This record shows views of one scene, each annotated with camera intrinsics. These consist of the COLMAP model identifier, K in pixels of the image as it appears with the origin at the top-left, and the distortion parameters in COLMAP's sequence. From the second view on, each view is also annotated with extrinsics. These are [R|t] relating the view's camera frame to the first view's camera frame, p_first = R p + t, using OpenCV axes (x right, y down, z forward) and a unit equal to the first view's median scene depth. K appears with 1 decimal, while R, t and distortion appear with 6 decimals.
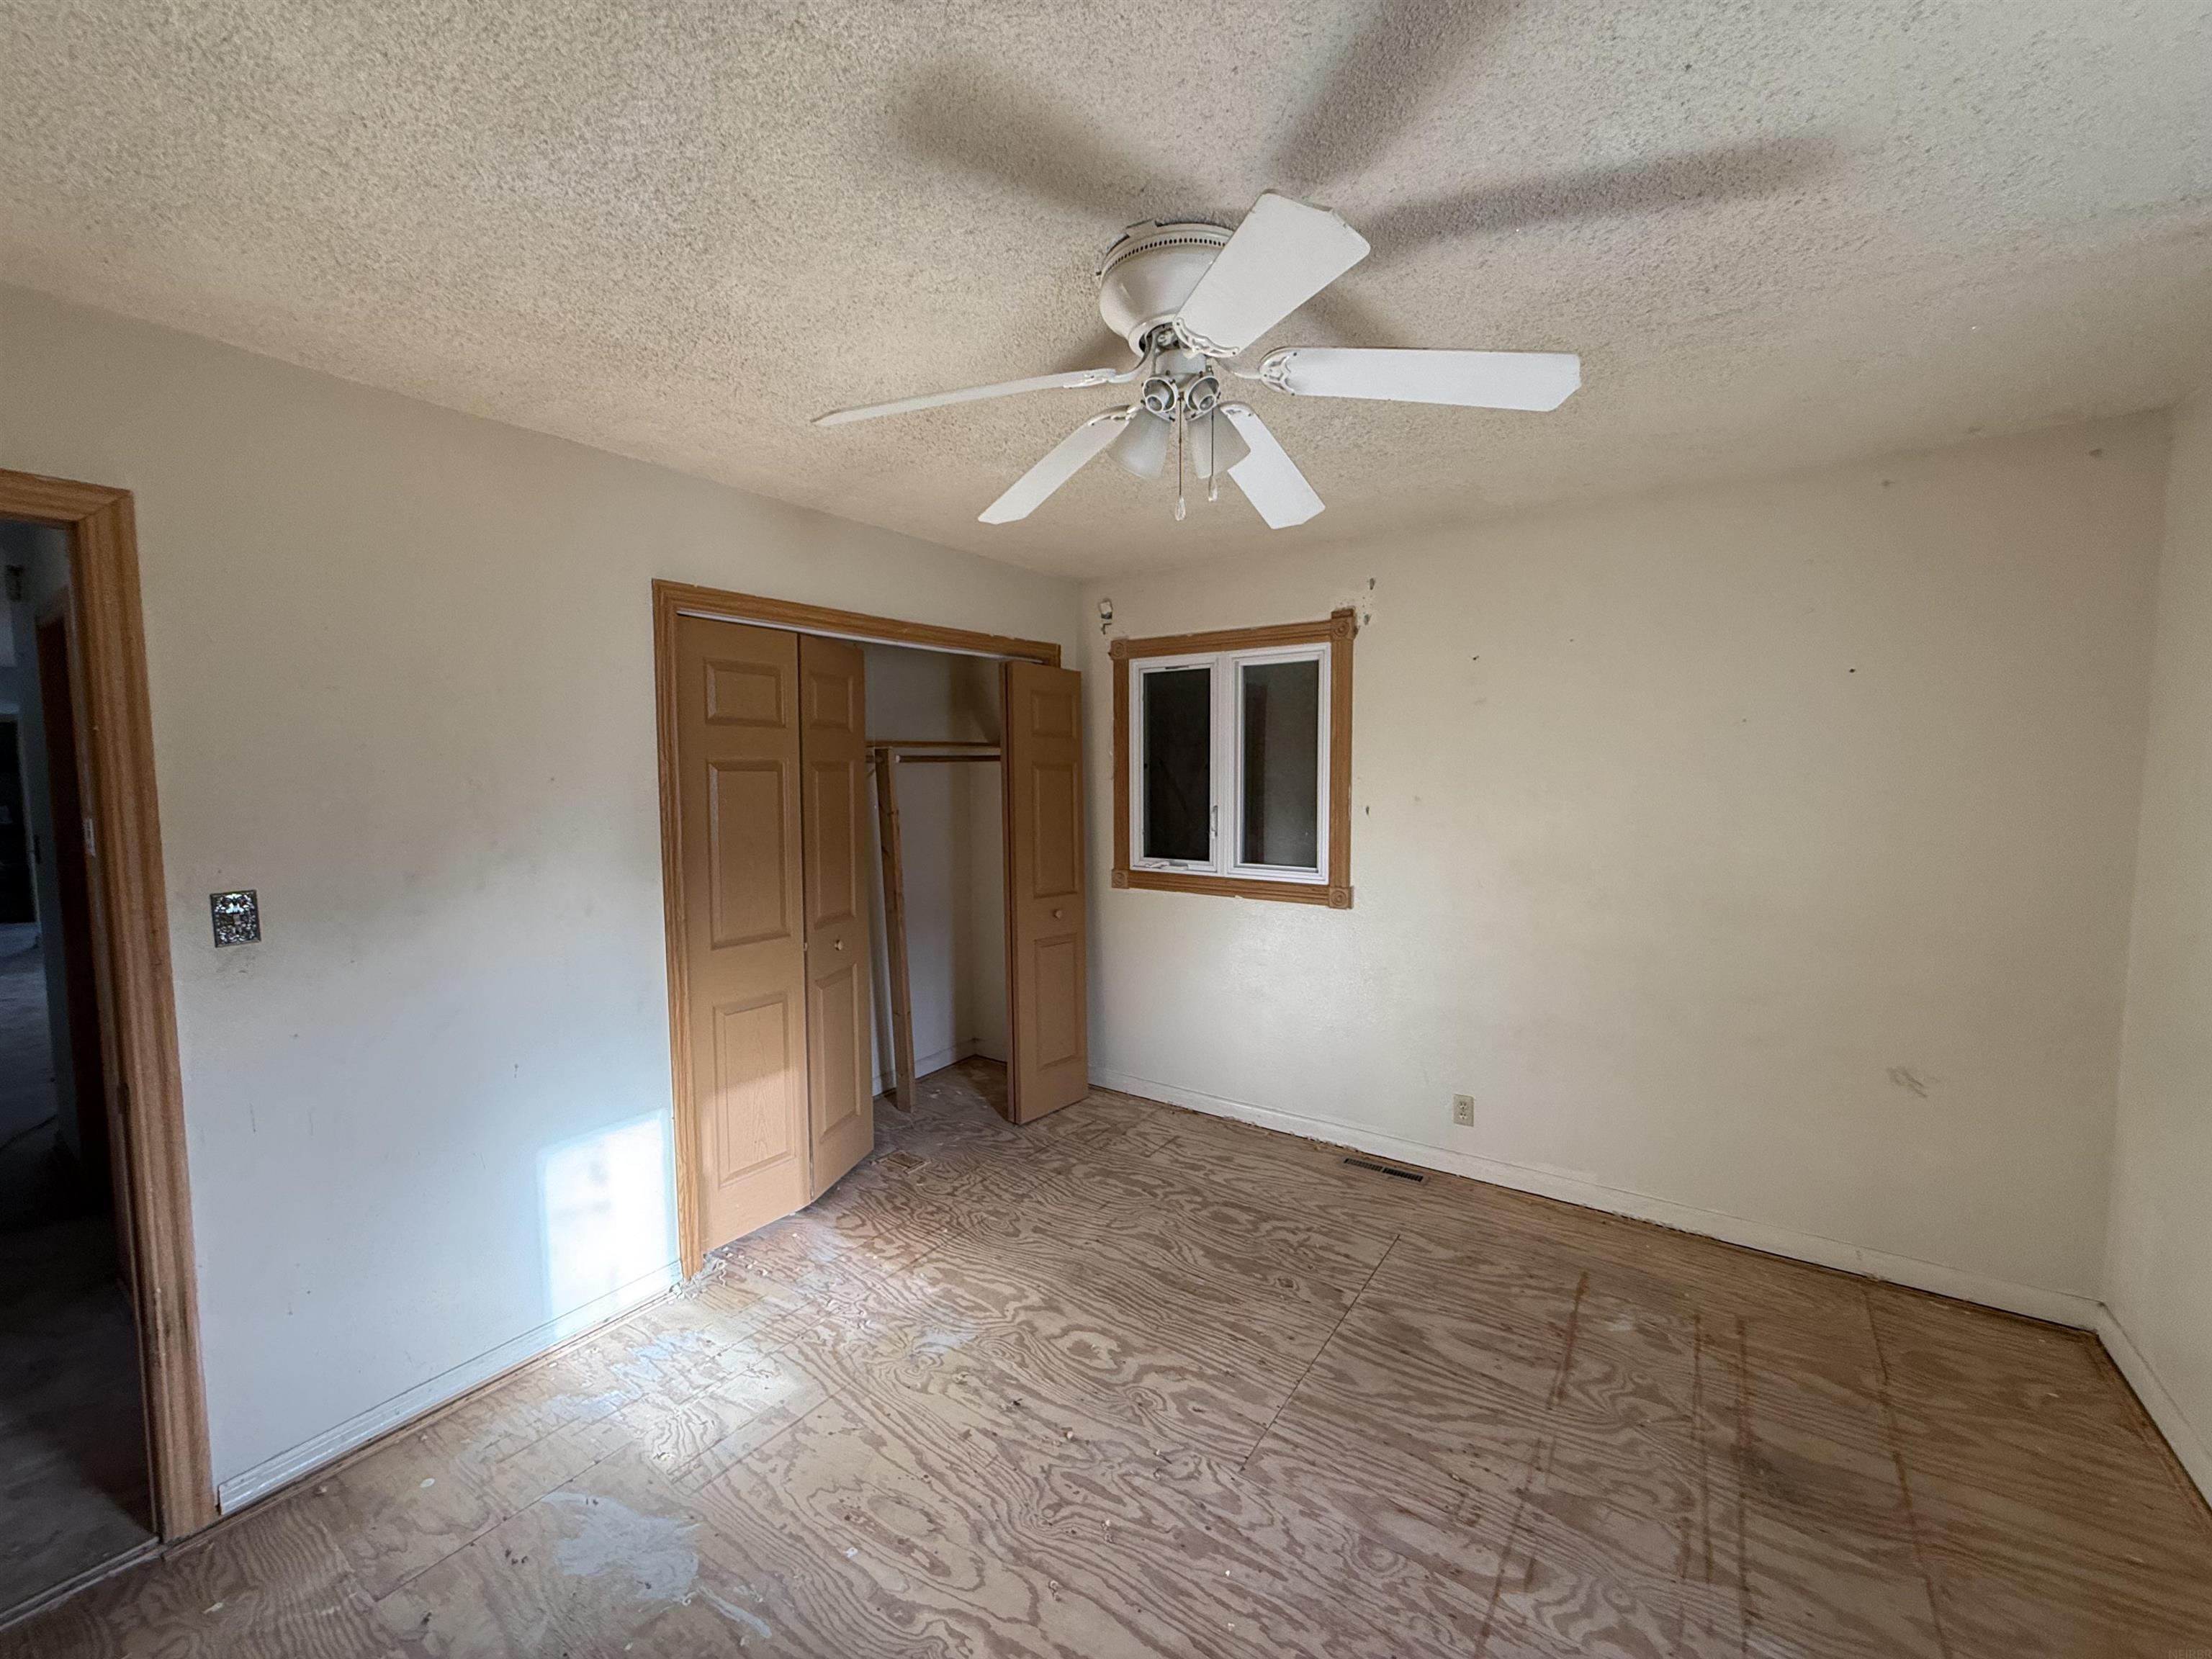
lens RADIAL K [[881.0, 0, 1095.2], [0, 881.0, 832.8], [0, 0, 1]] dist [-0.001083, 0.000370]
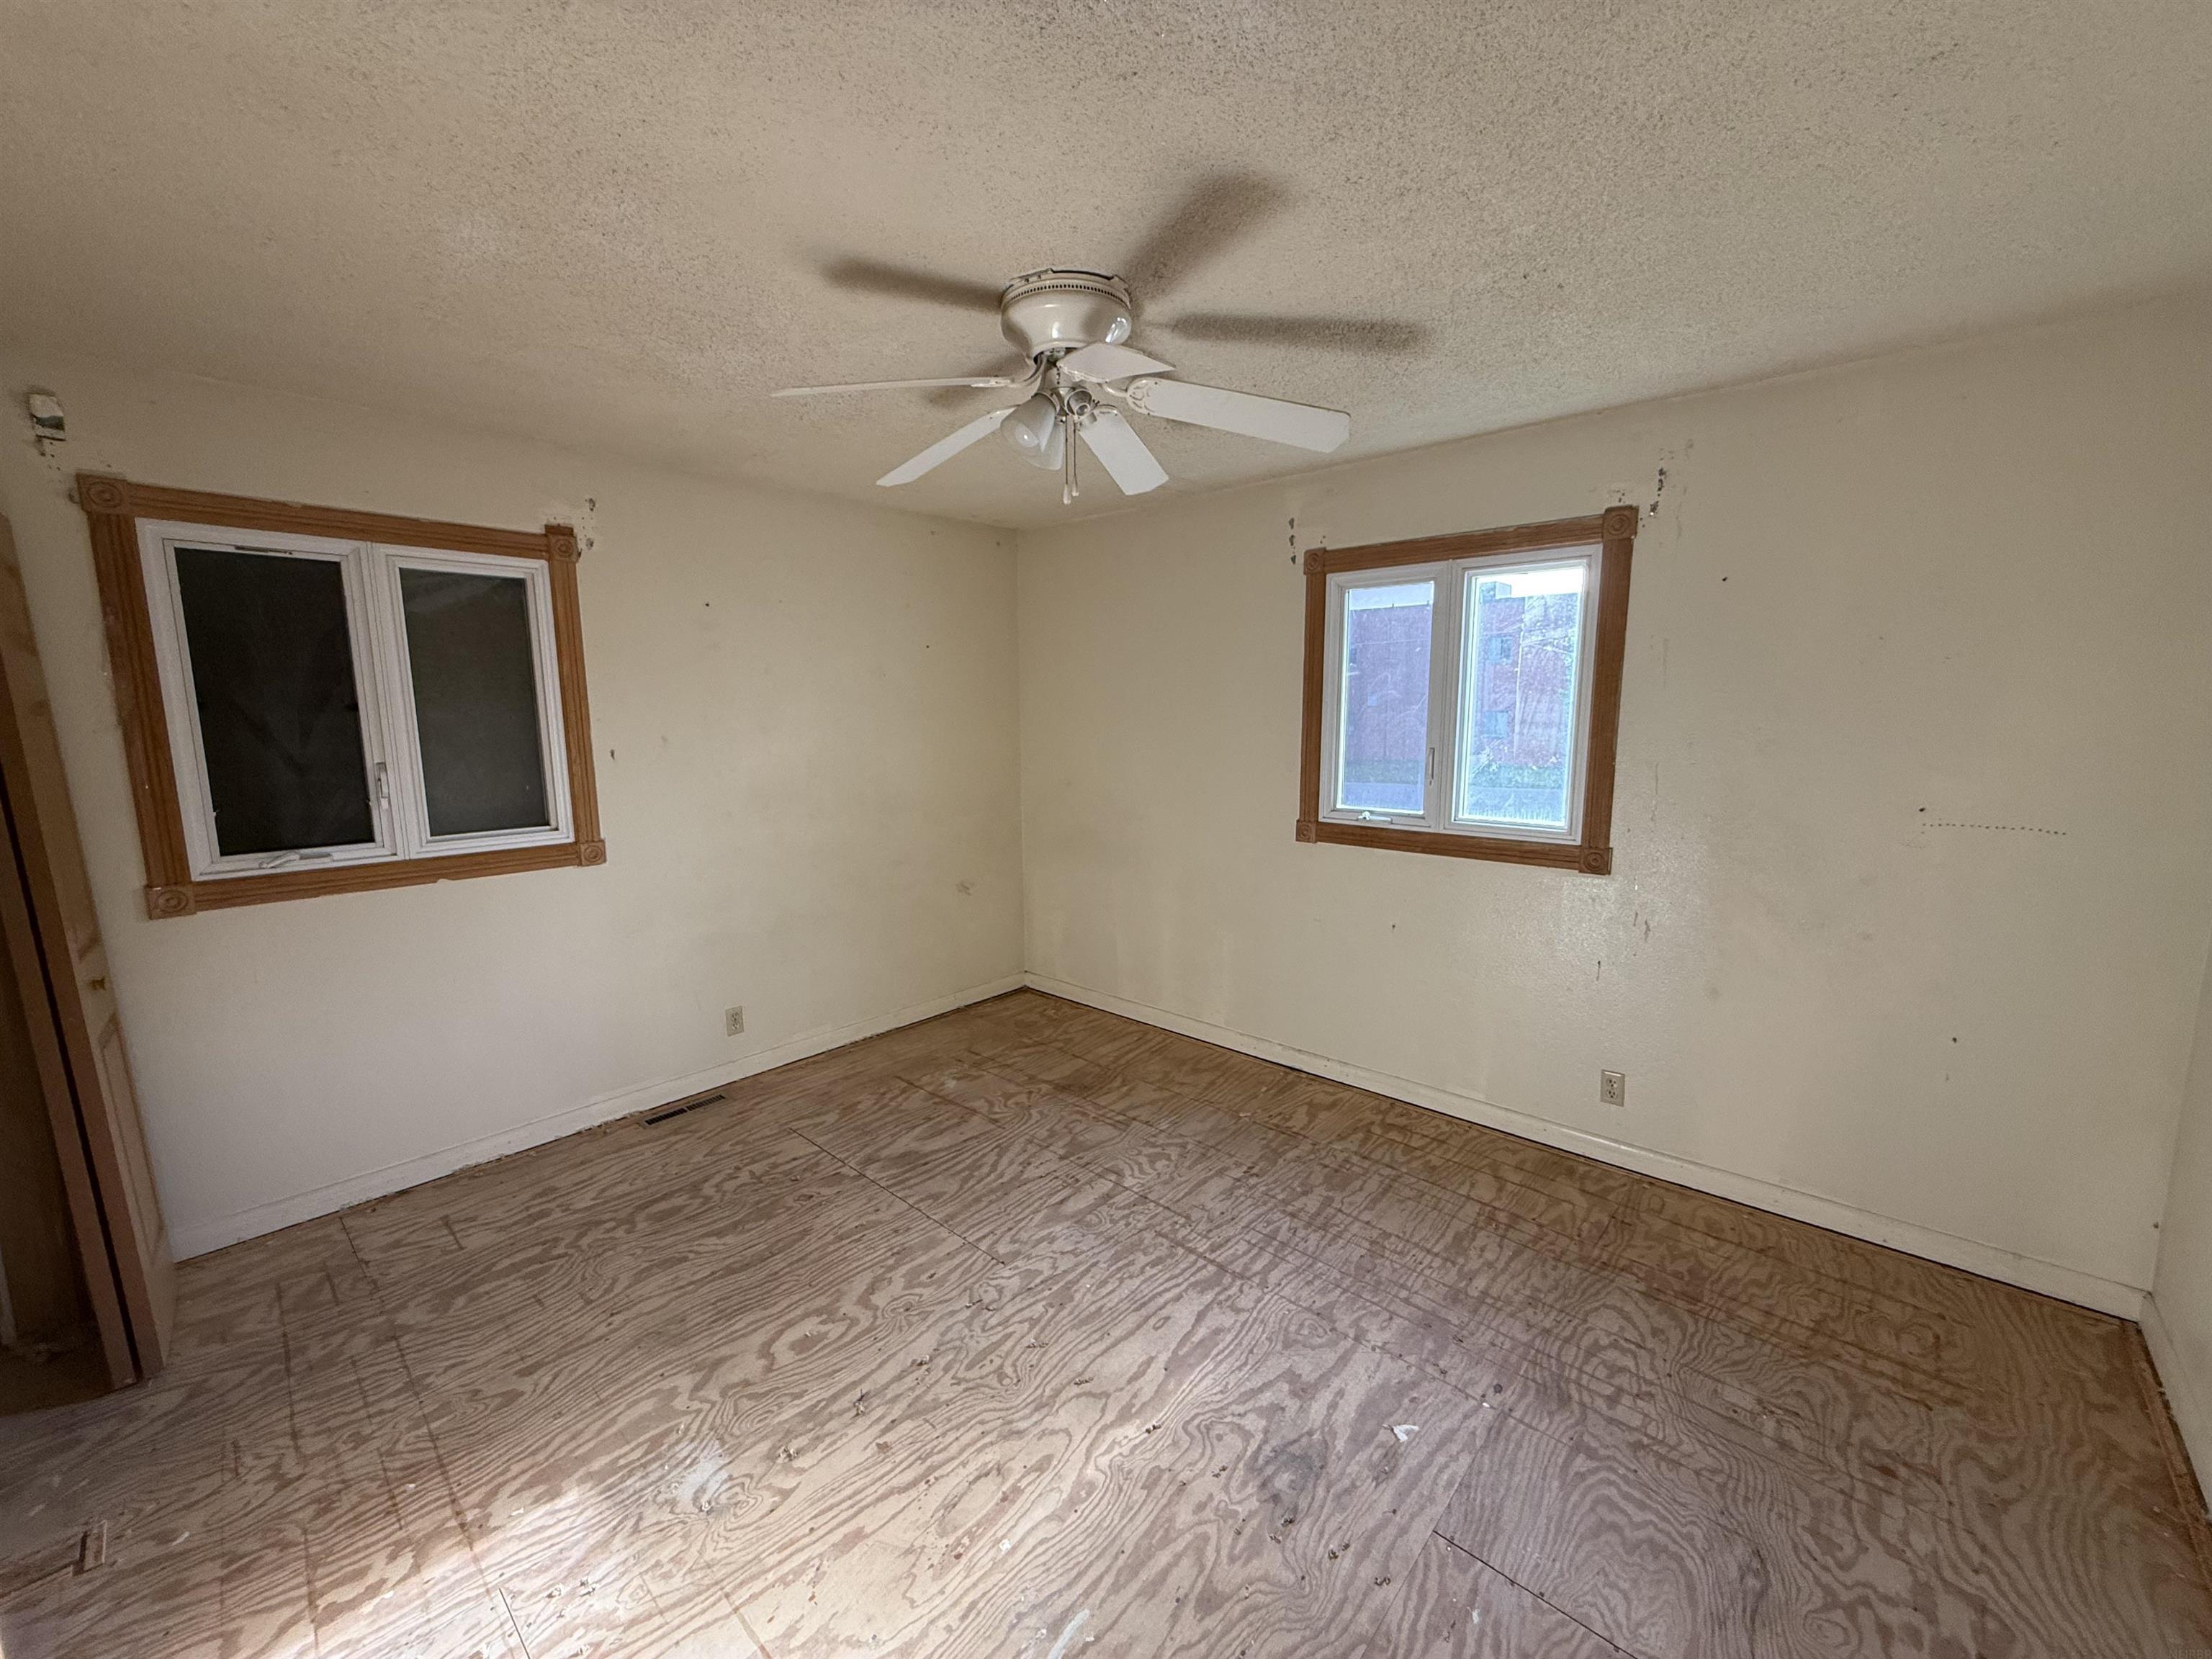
lens RADIAL K [[881.0, 0, 1098.3], [0, 881.0, 832.6], [0, 0, 1]] dist [-0.001083, 0.000370]
pose [[0.121300, -0.136881, 0.983133, -0.796656], [0.078876, 0.988643, 0.127917, -0.031714], [-0.989477, 0.062029, 0.130719, 0.540259]]
